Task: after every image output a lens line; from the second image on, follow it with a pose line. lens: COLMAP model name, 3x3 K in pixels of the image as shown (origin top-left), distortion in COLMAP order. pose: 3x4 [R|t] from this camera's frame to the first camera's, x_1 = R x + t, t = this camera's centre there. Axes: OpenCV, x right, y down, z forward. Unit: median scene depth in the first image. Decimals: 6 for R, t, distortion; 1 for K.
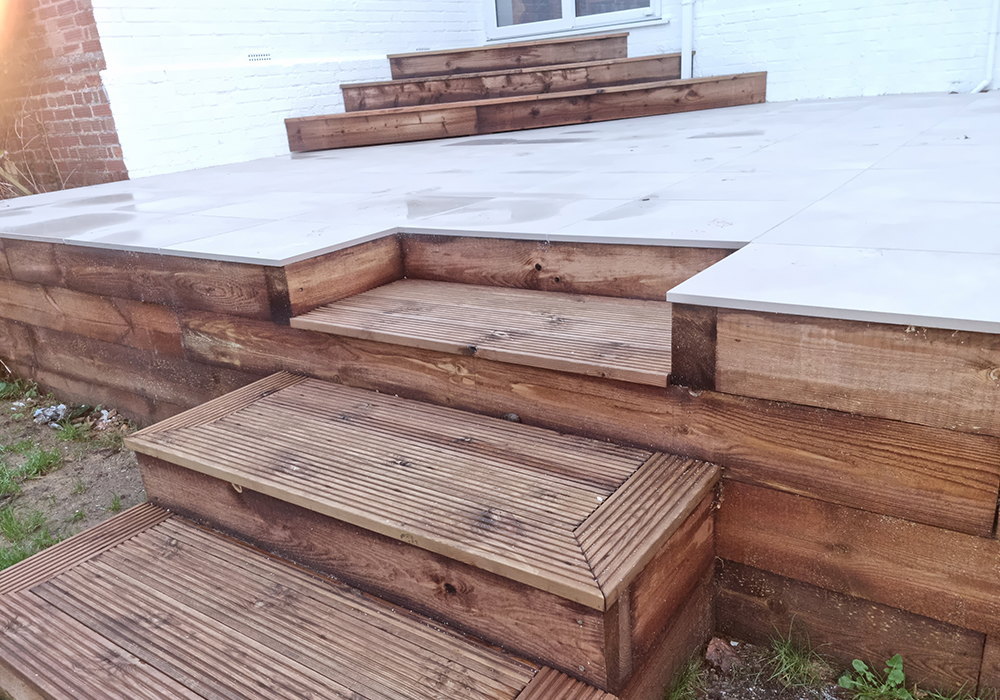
lens RADIAL K [[787.3, 0, 497.2], [0, 787.3, 357.2], [0, 0, 1]] dist [0.109632, -0.117615]
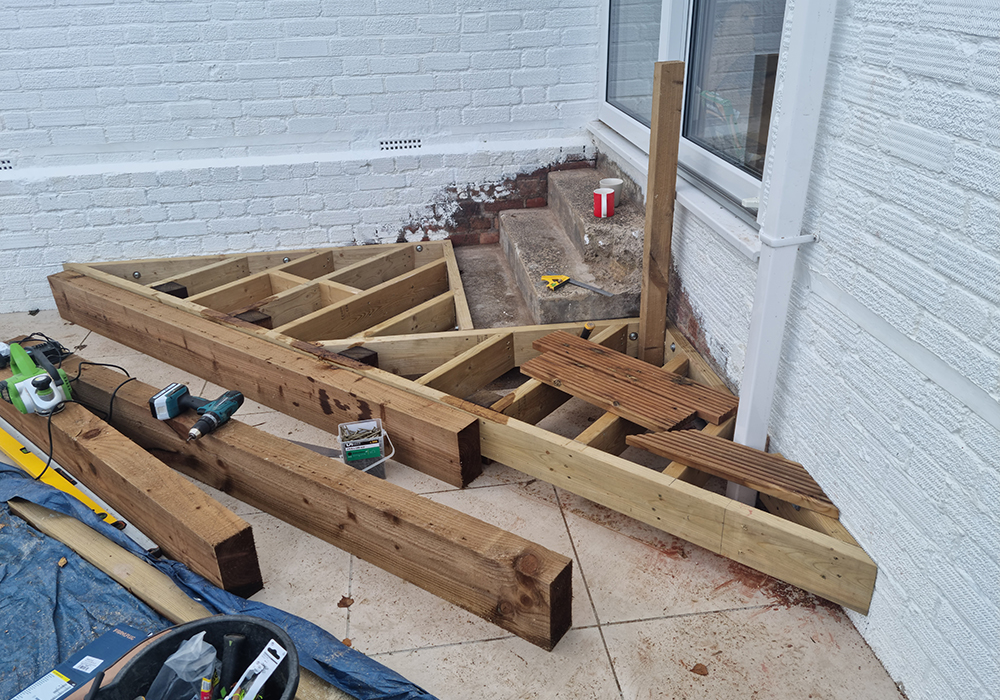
lens RADIAL K [[787.3, 0, 495.2], [0, 787.3, 356.9], [0, 0, 1]] dist [0.109632, -0.117615]
pose [[0.679427, 0.384462, -0.624954, 0.477756], [-0.270360, 0.922982, 0.273878, -0.591272], [0.682117, -0.017118, 0.731042, 0.930894]]
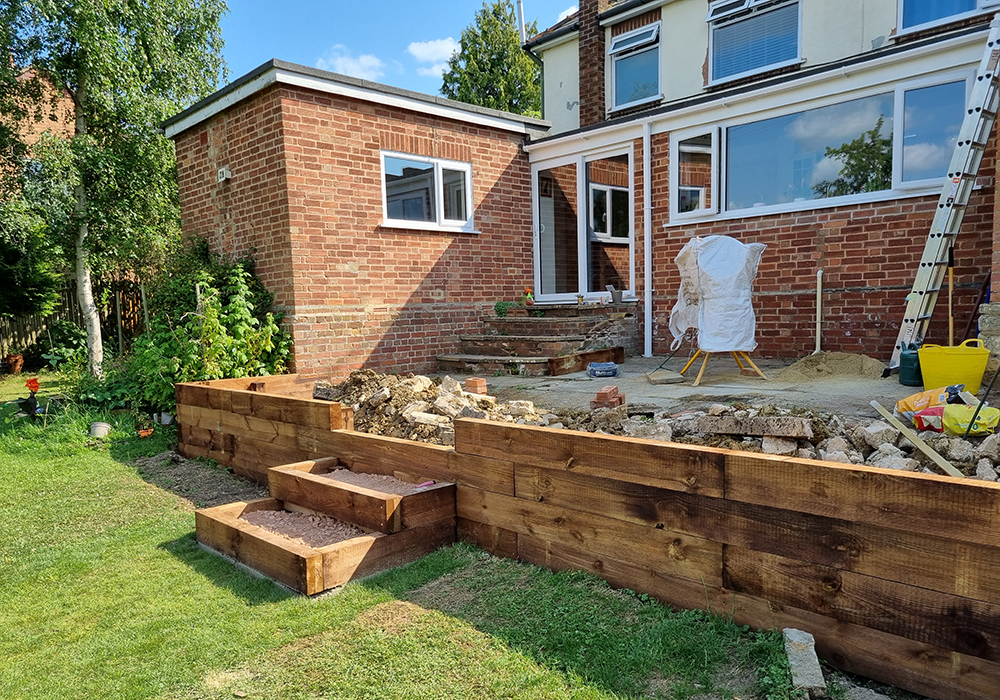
lens RADIAL K [[749.0, 0, 503.0], [0, 749.0, 390.0], [0, 0, 1]] dist [0.046538, -0.023485]
pose [[0.981500, 0.074621, -0.176324, 0.302462], [-0.112379, 0.970129, -0.214988, 0.130358], [0.155014, 0.230826, 0.960568, -0.547193]]
